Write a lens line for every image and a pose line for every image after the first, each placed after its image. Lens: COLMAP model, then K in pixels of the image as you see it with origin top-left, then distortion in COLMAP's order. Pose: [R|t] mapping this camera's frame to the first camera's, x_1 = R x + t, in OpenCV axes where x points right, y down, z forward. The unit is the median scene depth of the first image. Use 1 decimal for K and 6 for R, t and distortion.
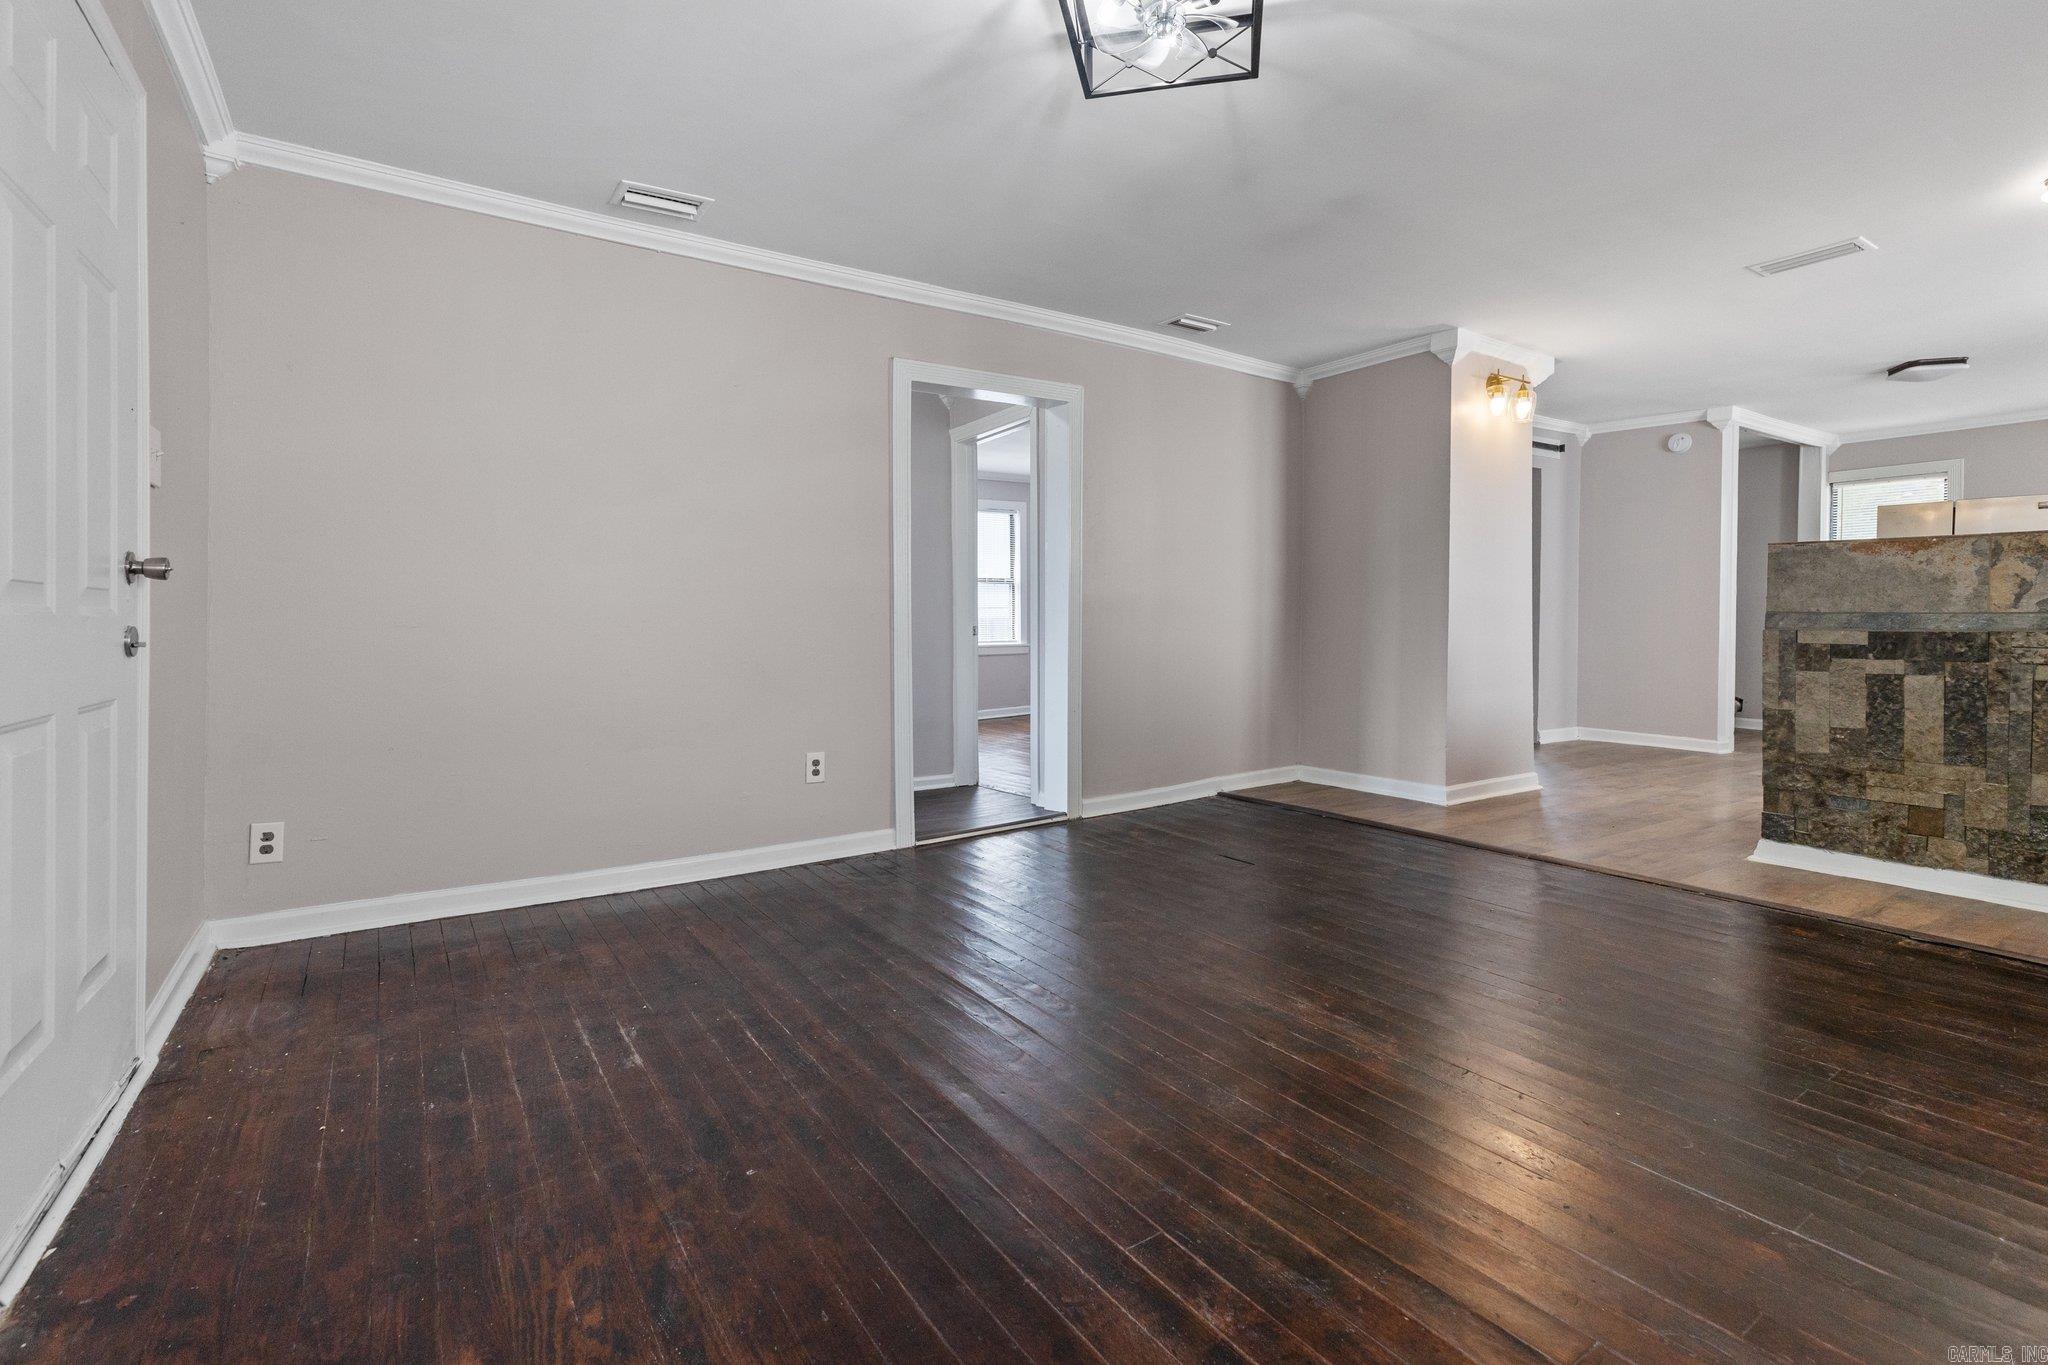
lens RADIAL K [[938.3, 0, 1021.3], [0, 938.3, 647.8], [0, 0, 1]] dist [0.003884, 0.000205]
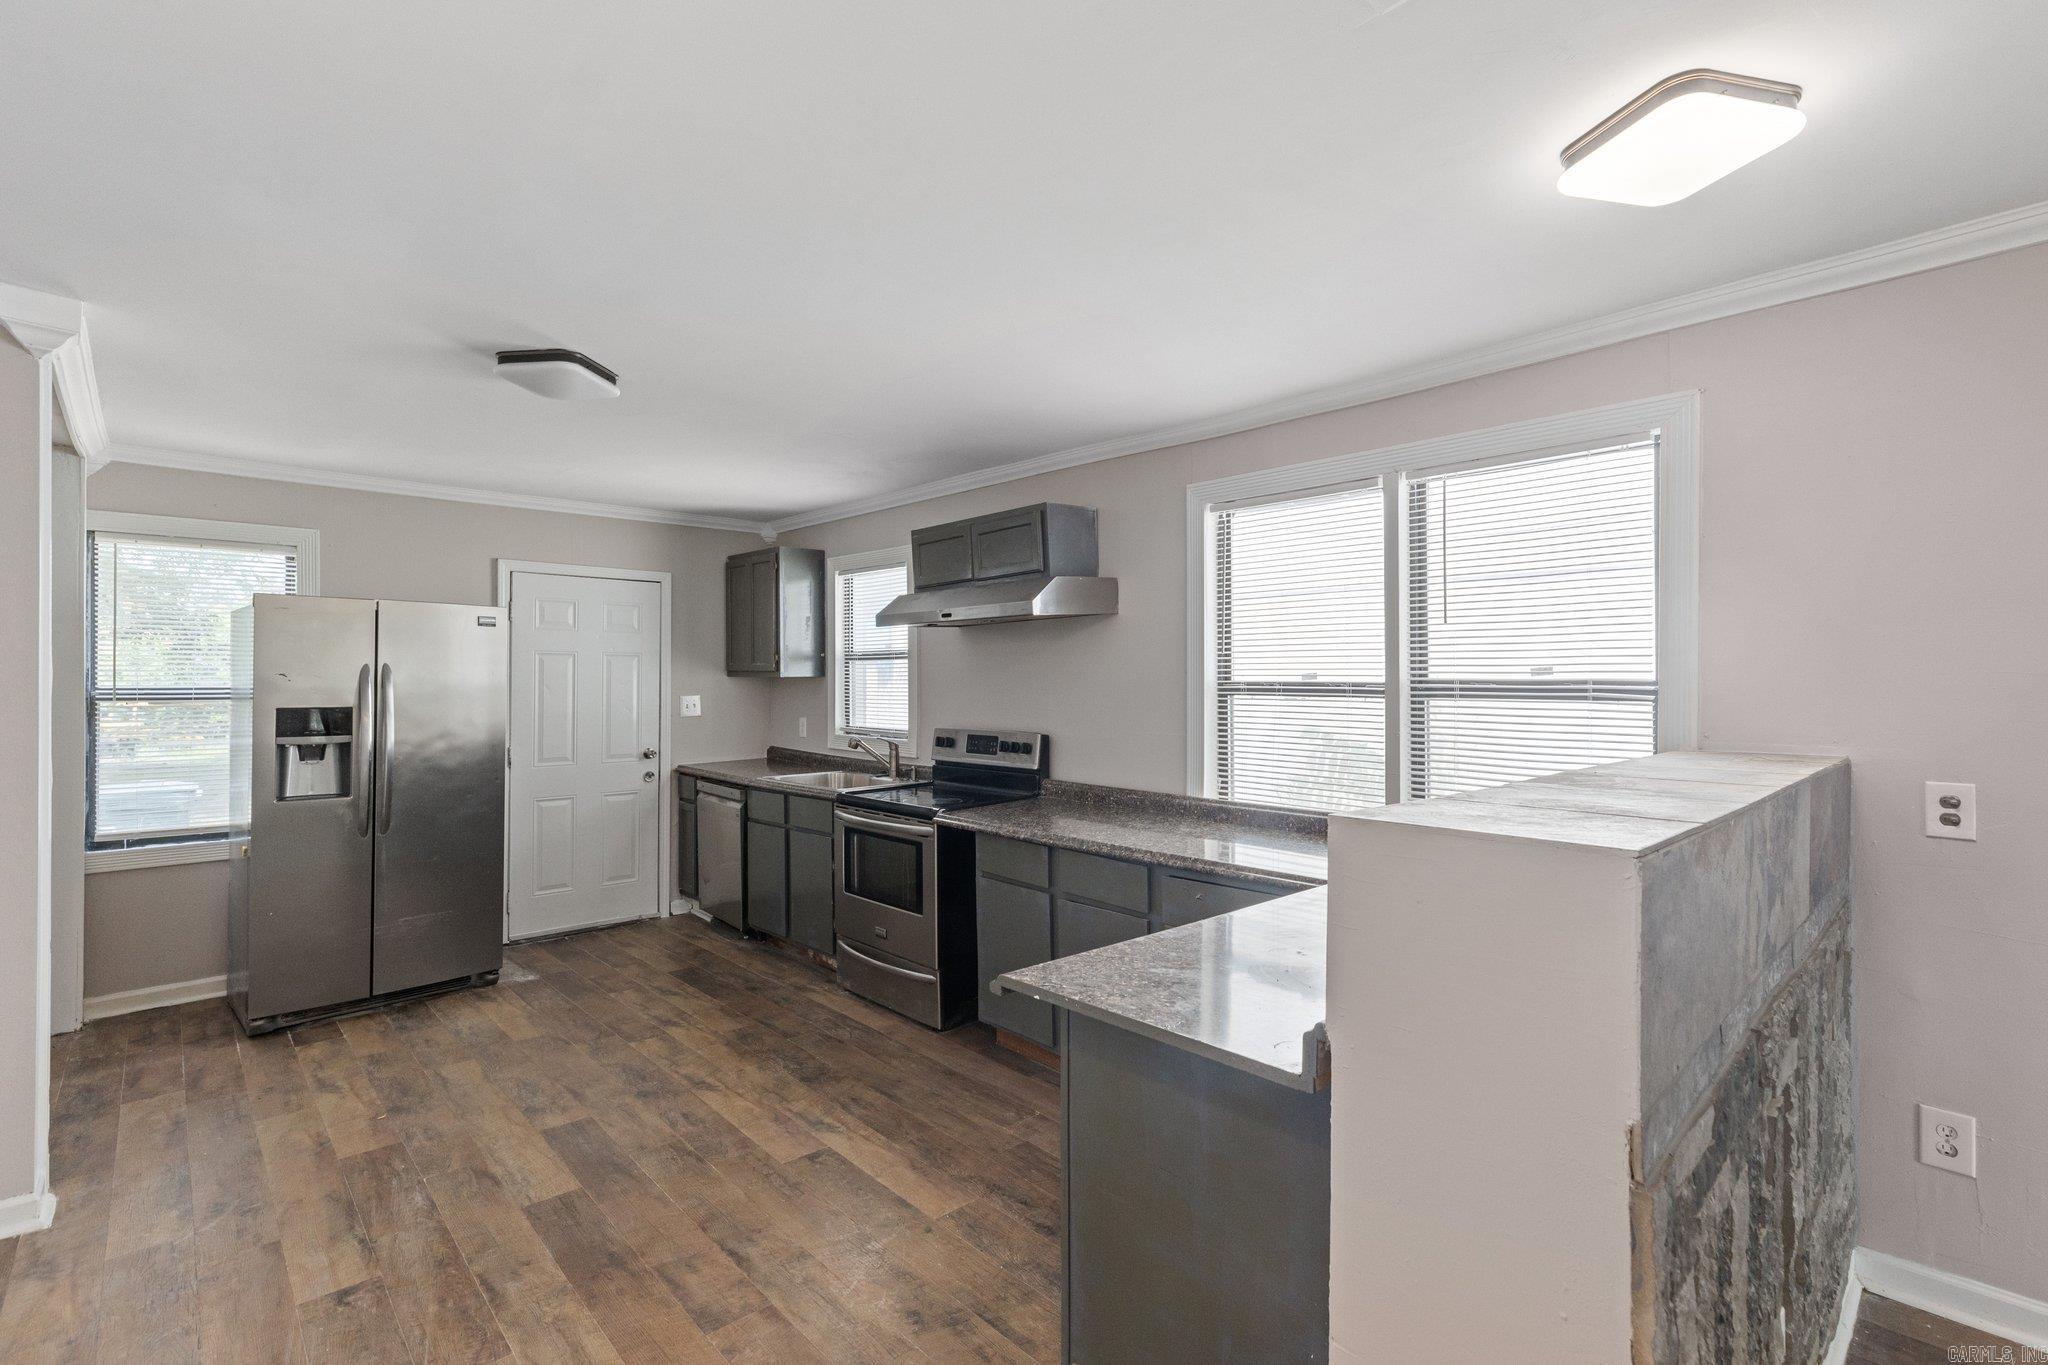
lens RADIAL K [[922.0, 0, 1023.5], [0, 922.0, 674.5], [0, 0, 1]] dist [0.004201, -0.001365]
pose [[-0.159911, 0.008460, 0.987095, 0.613536], [0.029421, 0.999560, -0.003801, -0.175194], [-0.986693, 0.028433, -0.160090, 1.291201]]
